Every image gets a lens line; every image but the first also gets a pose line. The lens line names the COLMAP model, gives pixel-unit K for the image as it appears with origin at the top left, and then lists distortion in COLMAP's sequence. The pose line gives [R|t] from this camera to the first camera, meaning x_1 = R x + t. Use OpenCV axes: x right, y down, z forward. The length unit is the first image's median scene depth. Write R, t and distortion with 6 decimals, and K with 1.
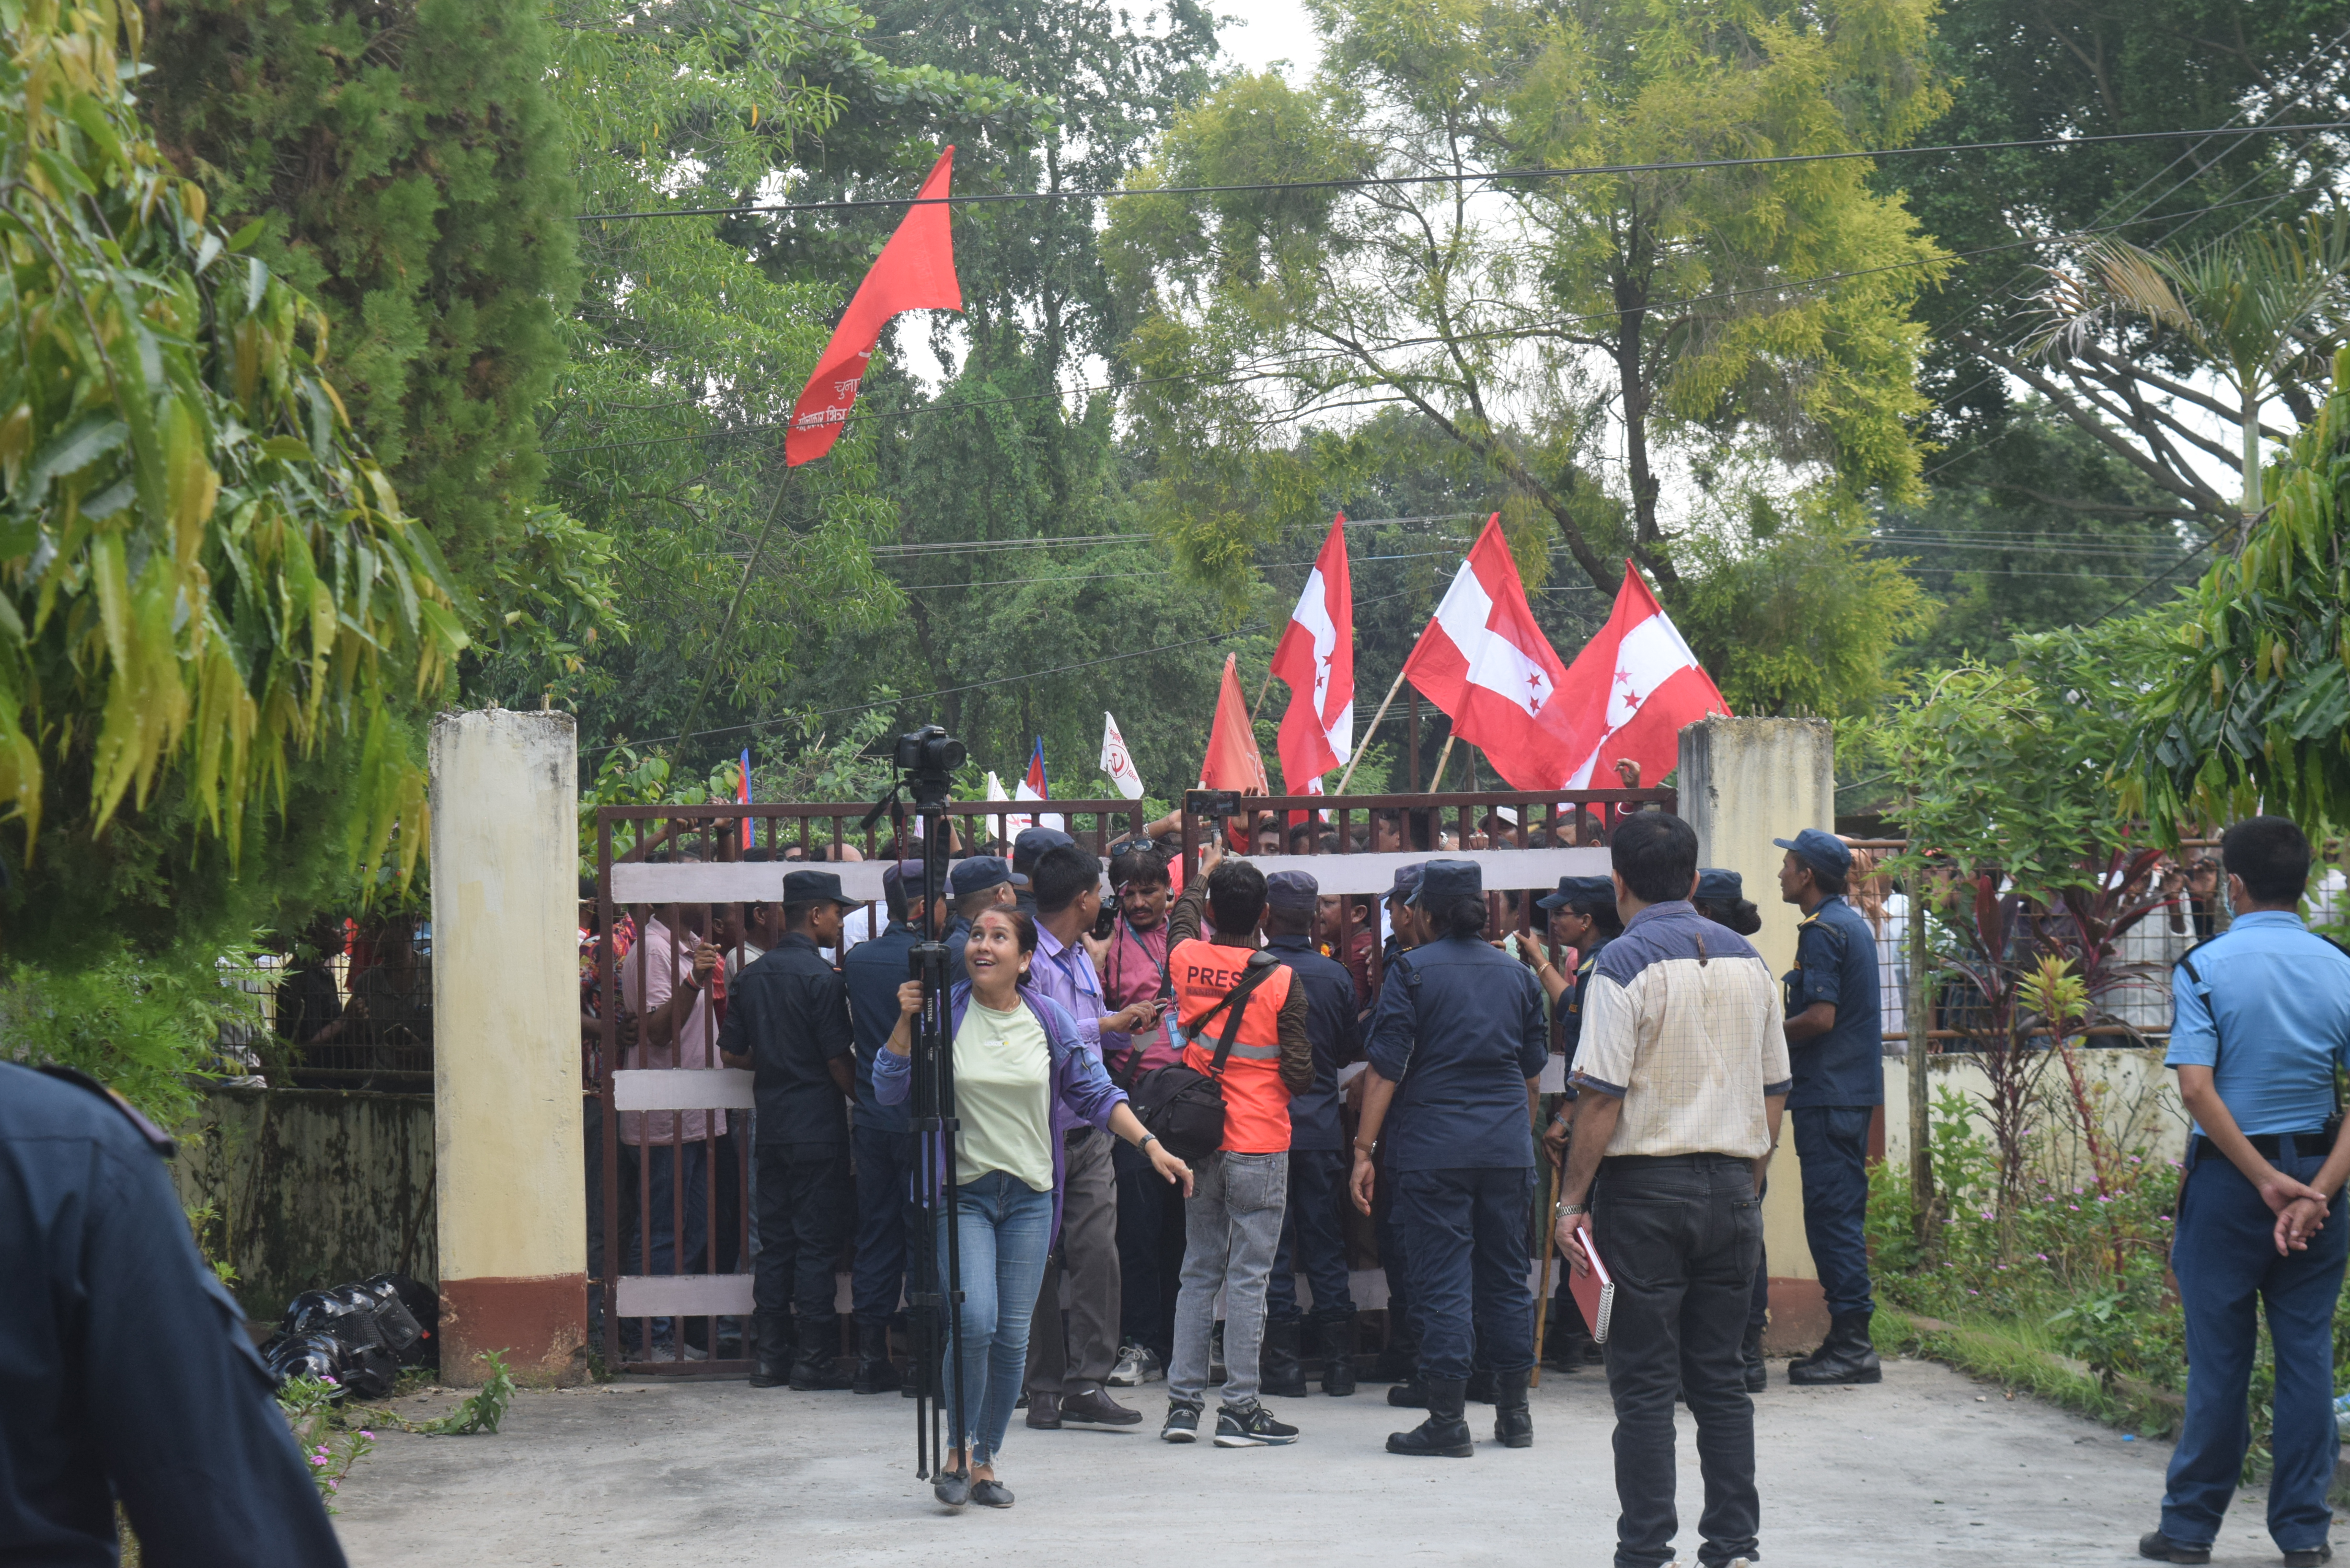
lens RADIAL K [[5278.3, 0, 1174.7], [0, 5278.3, 783.7], [0, 0, 1]] dist [0.062008, 0.000000]
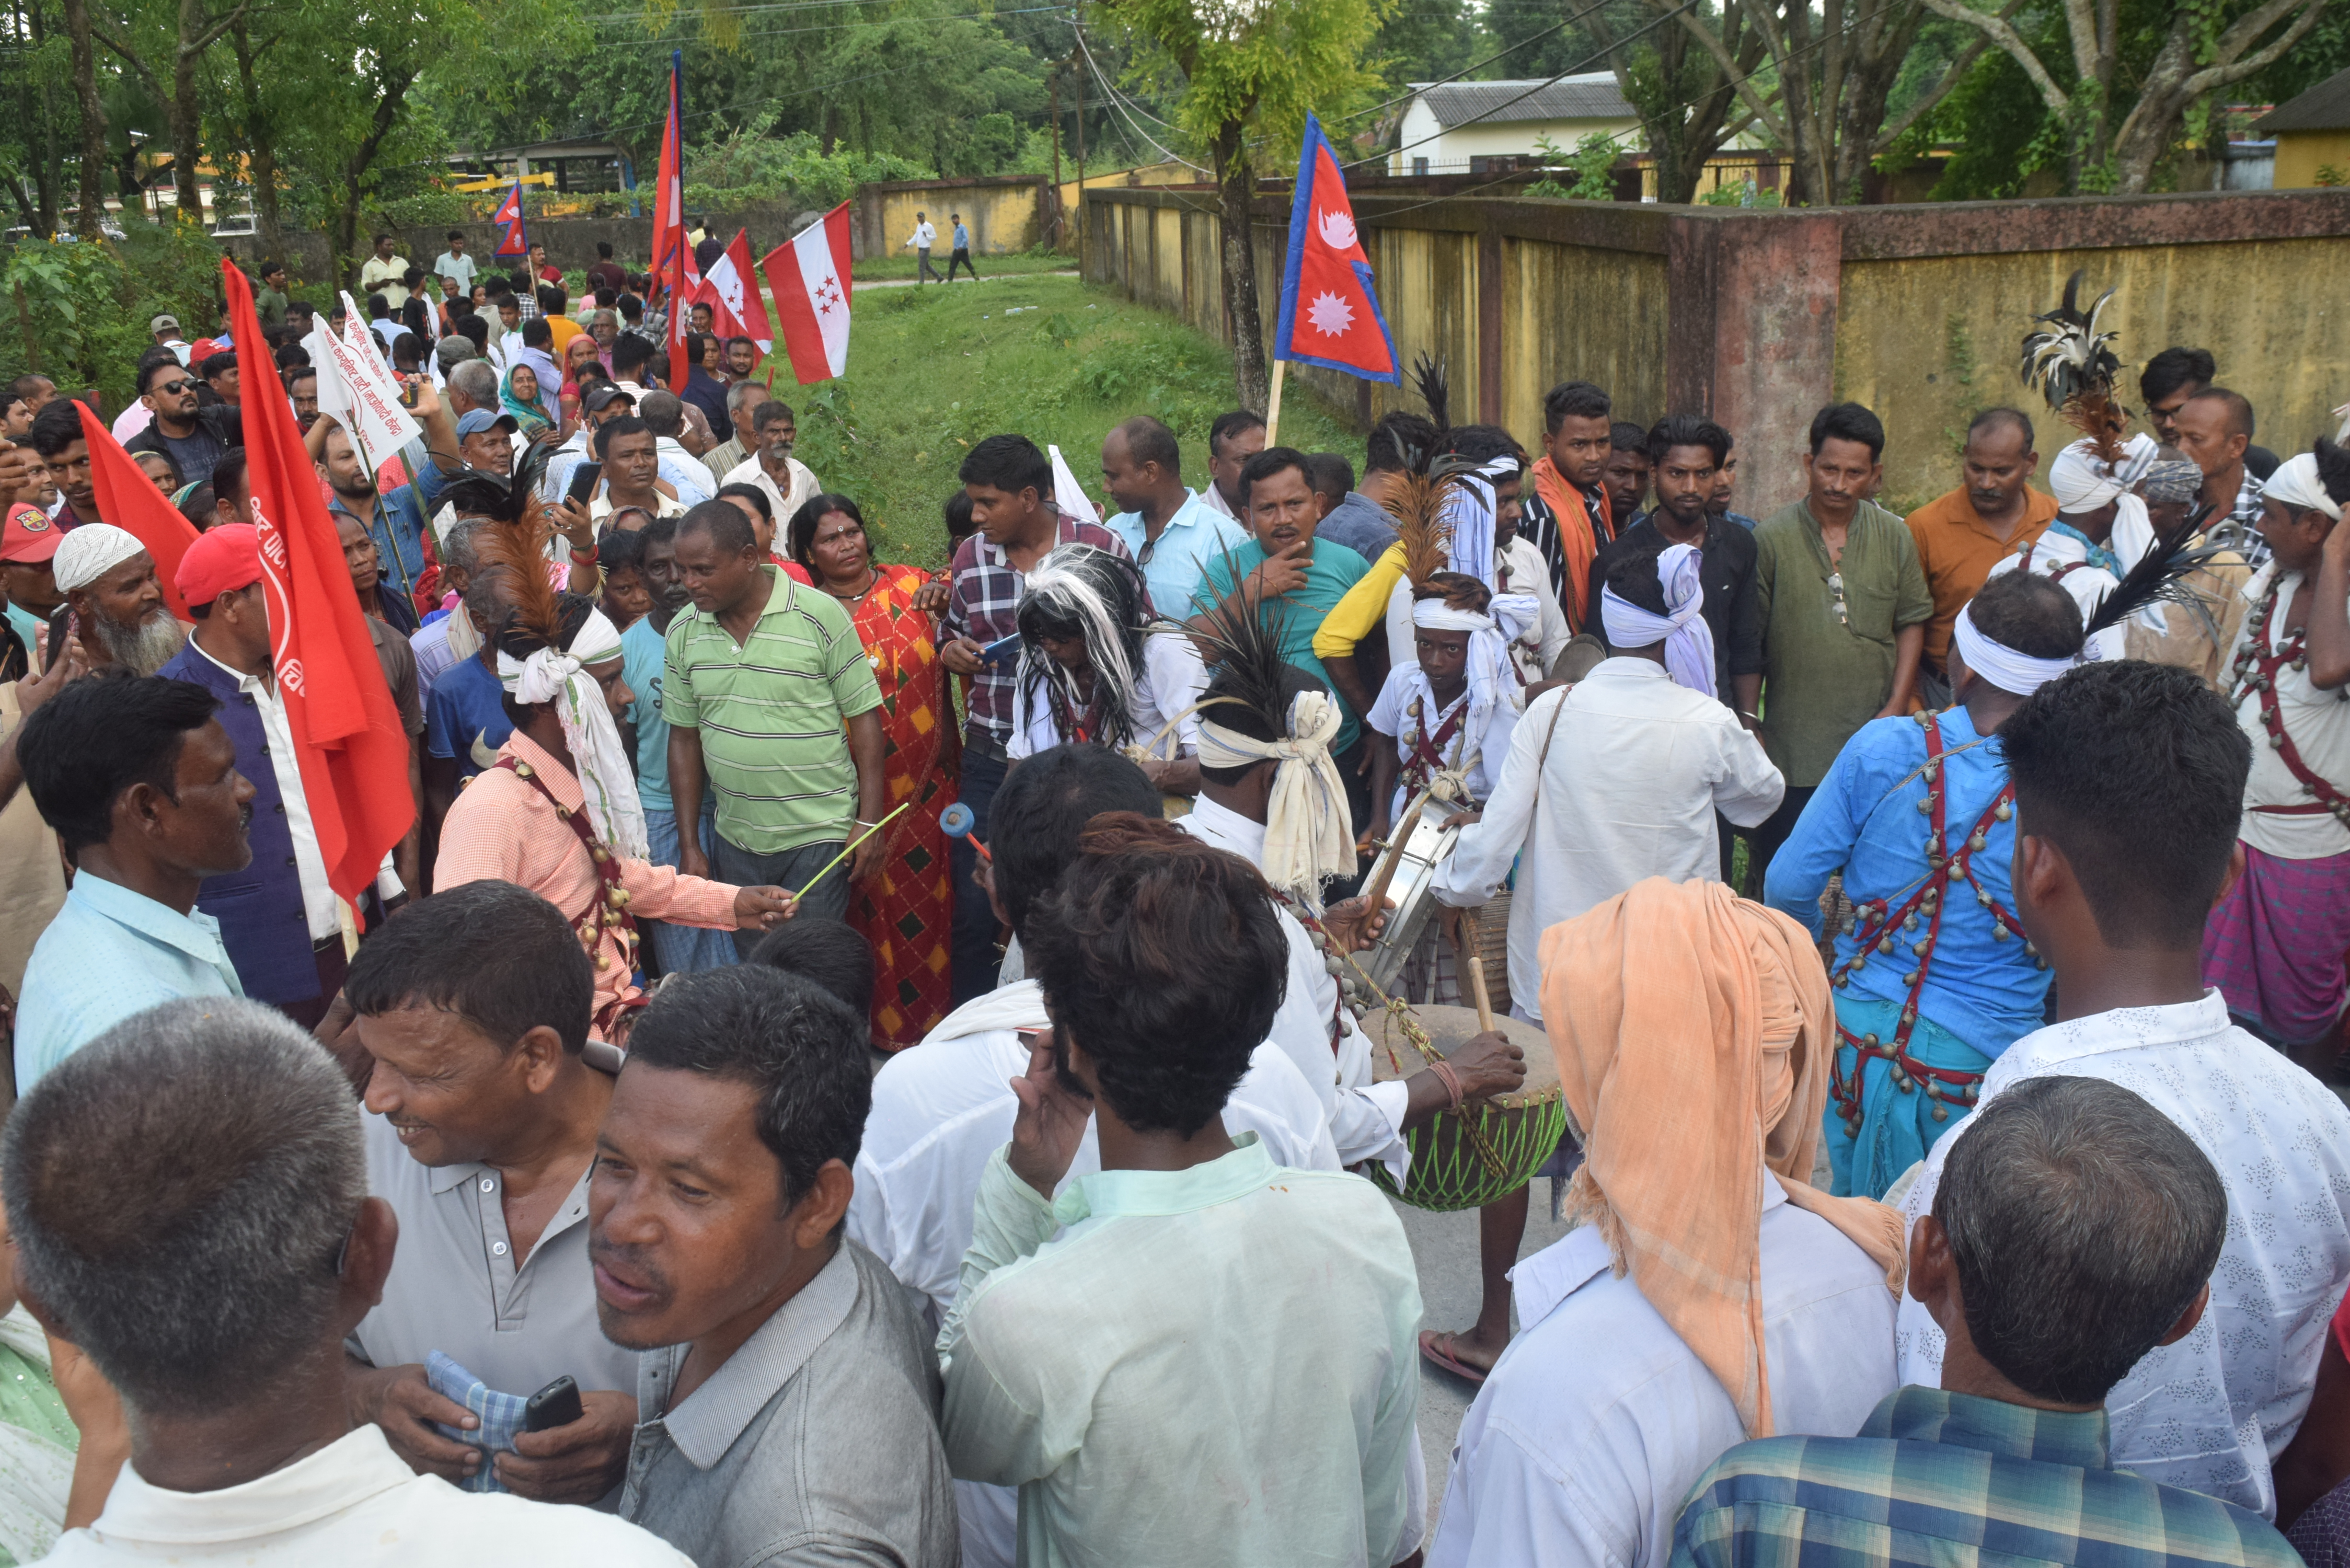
lens RADIAL K [[2229.1, 0, 1177.3], [0, 2229.1, 785.0], [0, 0, 1]] dist [0.002601, 0.000000]
pose [[0.997010, -0.040478, 0.065824, 0.023810], [0.020547, 0.960025, 0.279158, -0.003083], [-0.074492, -0.276971, 0.957986, 0.198860]]
